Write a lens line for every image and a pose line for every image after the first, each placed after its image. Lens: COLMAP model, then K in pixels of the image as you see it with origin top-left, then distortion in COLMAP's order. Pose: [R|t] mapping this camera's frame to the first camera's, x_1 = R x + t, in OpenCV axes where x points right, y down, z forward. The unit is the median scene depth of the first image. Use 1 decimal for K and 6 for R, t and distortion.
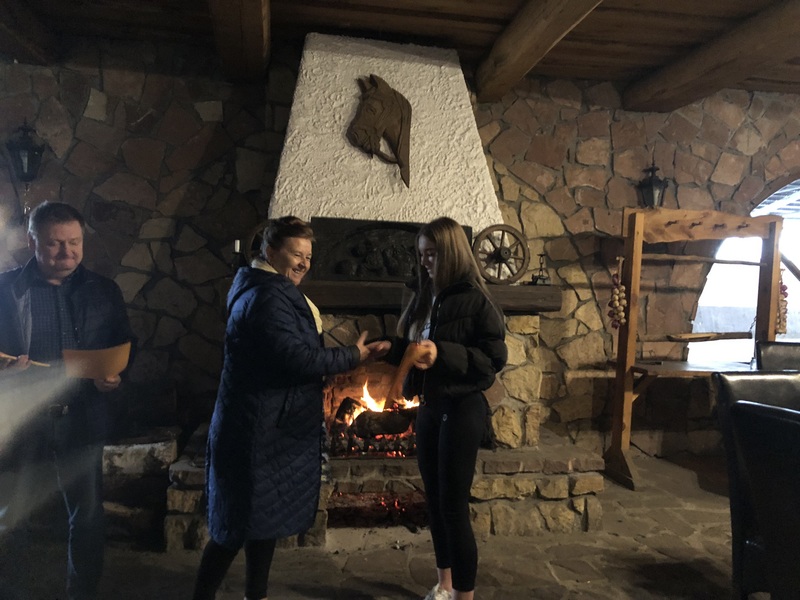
lens RADIAL K [[669.5, 0, 396.8], [0, 669.5, 295.0], [0, 0, 1]] dist [0.001337, 0.000939]
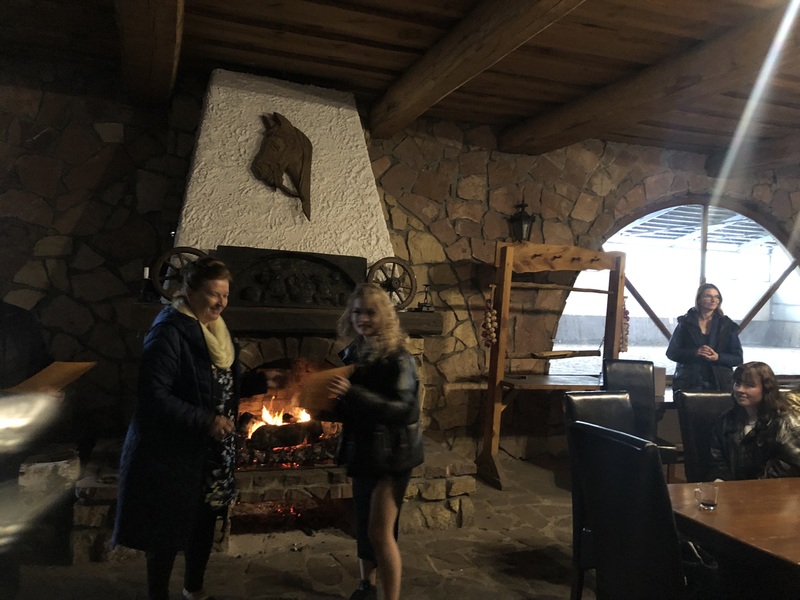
lens RADIAL K [[667.7, 0, 400.0], [0, 667.7, 300.0], [0, 0, 1]] dist [0.012059, 0.000283]
pose [[0.983427, 0.017383, 0.180471, -0.028155], [-0.017884, 0.999839, 0.001147, -0.031711], [-0.180422, -0.004356, 0.983580, -0.093160]]
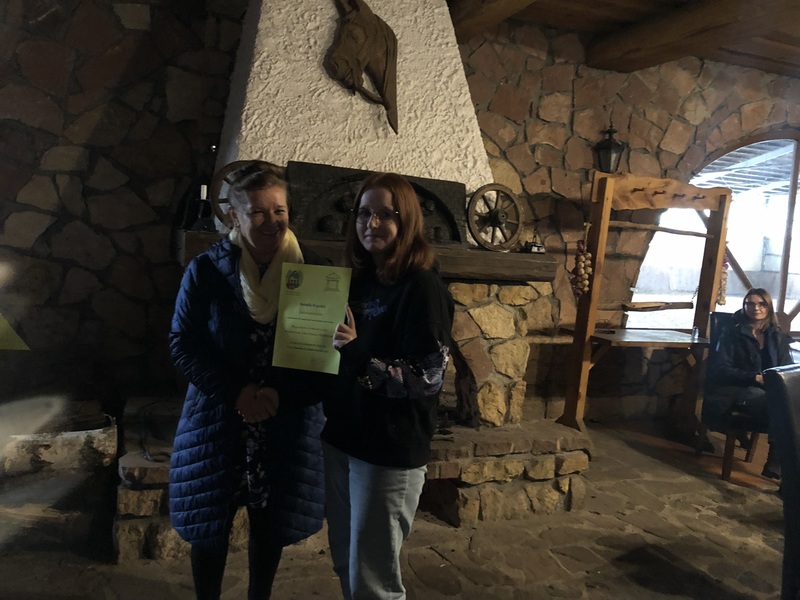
lens RADIAL K [[672.2, 0, 400.0], [0, 672.2, 300.0], [0, 0, 1]] dist [-0.002590, 0.007207]
pose [[0.976042, 0.024928, 0.216148, -0.147568], [-0.044775, 0.995165, 0.087417, -0.020361], [-0.212924, -0.095000, 0.972439, 0.118709]]
